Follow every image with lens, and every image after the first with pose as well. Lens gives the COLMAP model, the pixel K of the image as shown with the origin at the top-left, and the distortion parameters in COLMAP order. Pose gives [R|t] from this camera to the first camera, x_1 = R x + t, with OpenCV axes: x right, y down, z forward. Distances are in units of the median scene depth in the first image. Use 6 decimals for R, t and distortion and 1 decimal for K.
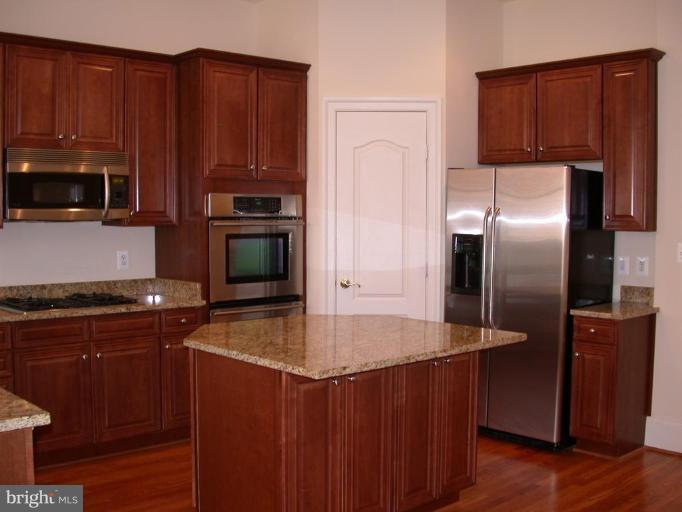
lens RADIAL K [[782.7, 0, 341.0], [0, 782.7, 256.0], [0, 0, 1]] dist [-0.222957, 0.172275]
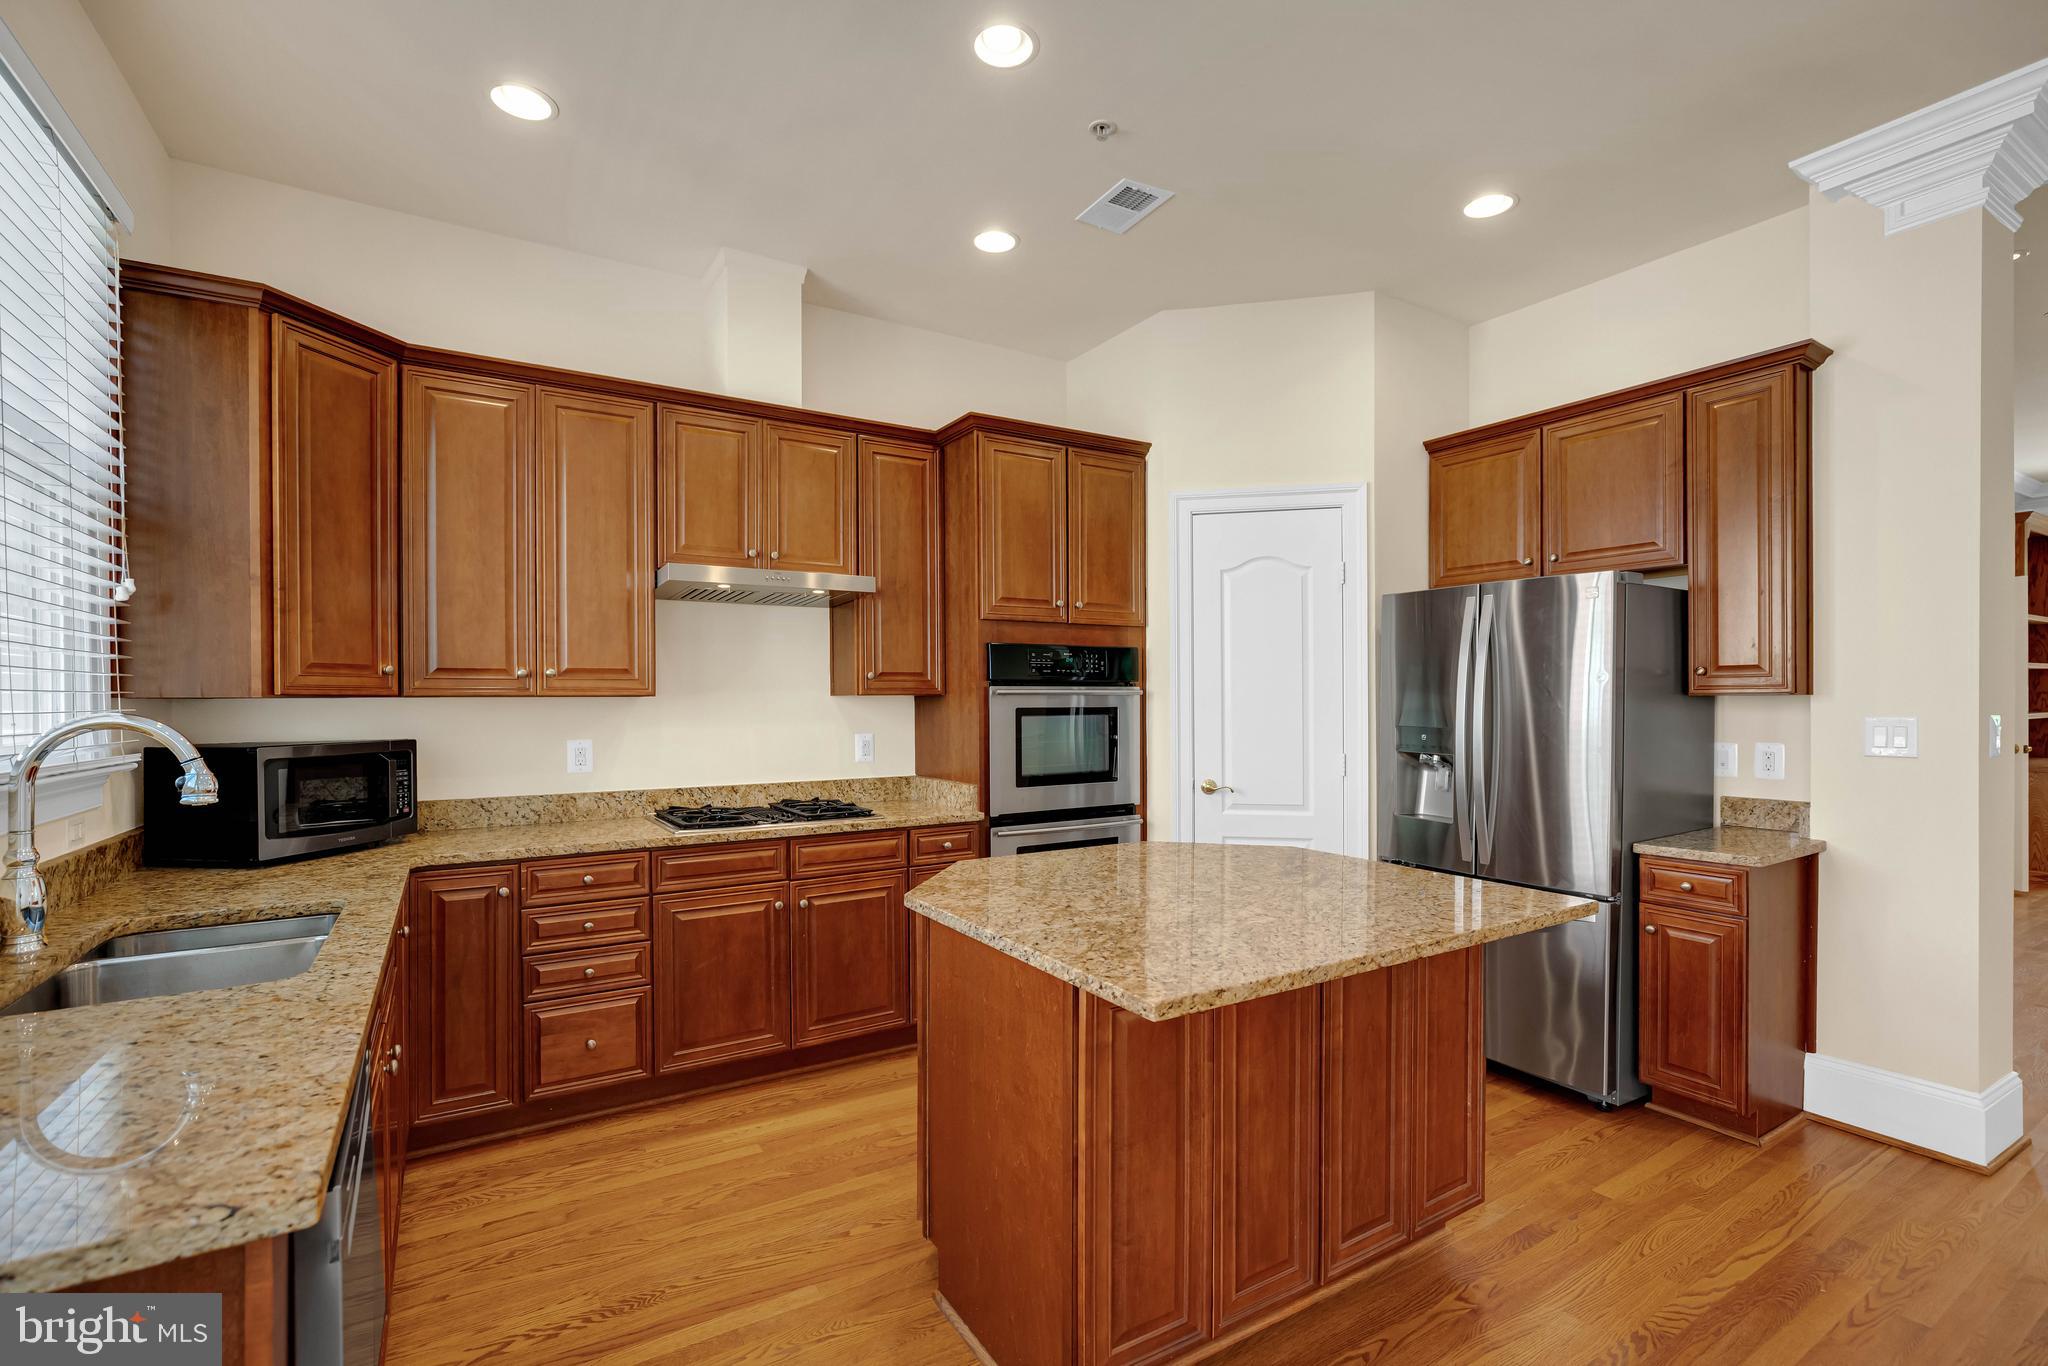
lens RADIAL K [[921.0, 0, 1017.2], [0, 921.0, 702.7], [0, 0, 1]] dist [-0.022377, 0.000073]
pose [[0.981468, -0.007304, -0.191485, -0.004106], [-0.002206, 0.998776, -0.049406, 0.005031], [0.191611, 0.048912, 0.980251, 0.273437]]
